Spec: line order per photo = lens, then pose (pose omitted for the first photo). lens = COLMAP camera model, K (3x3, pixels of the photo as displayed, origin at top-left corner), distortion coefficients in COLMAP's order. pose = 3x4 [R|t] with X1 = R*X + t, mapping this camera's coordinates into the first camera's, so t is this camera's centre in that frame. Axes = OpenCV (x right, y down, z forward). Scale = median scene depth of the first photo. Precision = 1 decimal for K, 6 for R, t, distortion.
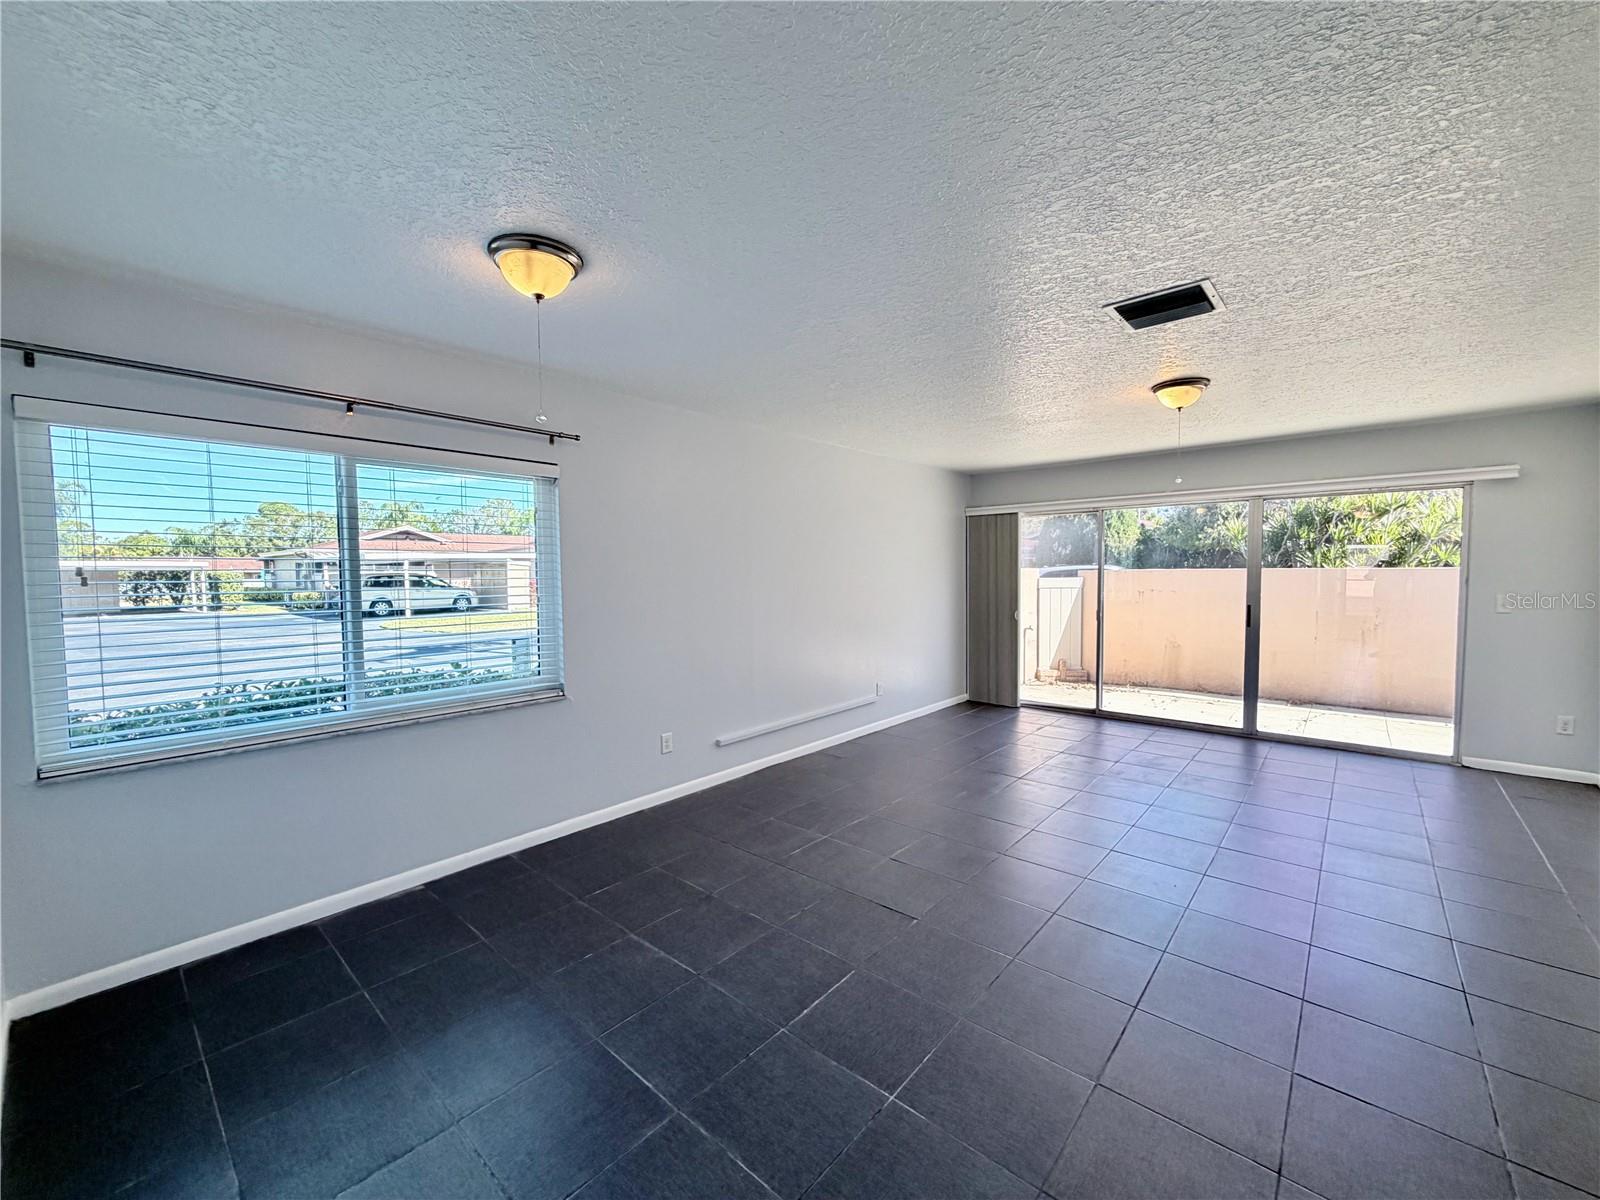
lens RADIAL K [[641.3, 0, 798.0], [0, 641.3, 602.3], [0, 0, 1]] dist [-0.001120, -0.000128]
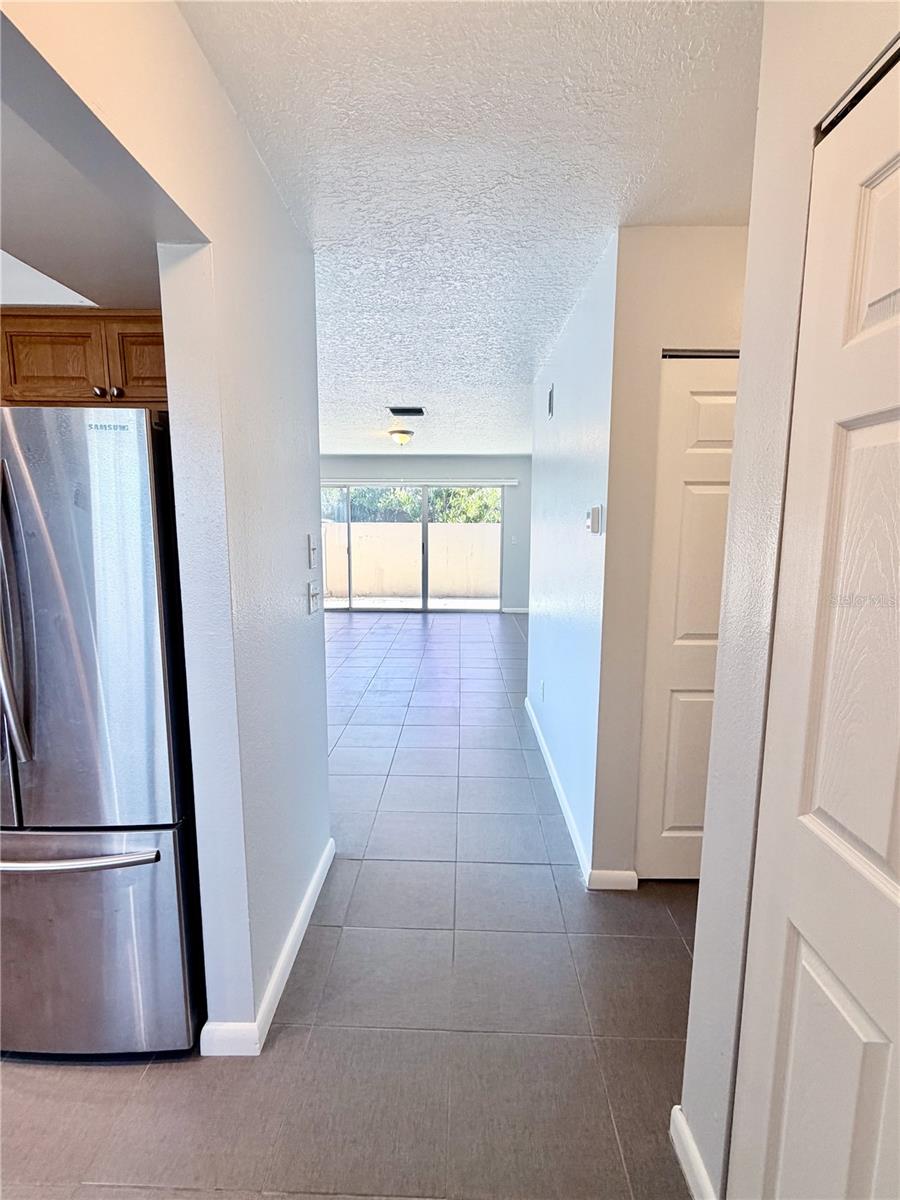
lens RADIAL K [[563.8, 0, 450.0], [0, 563.8, 600.0], [0, 0, 1]] dist [-0.001492, -0.000510]
pose [[0.762291, -0.078032, 0.642513, -0.281978], [0.020373, 0.995107, 0.096683, 0.011279], [-0.646913, -0.060611, 0.760151, -0.290955]]
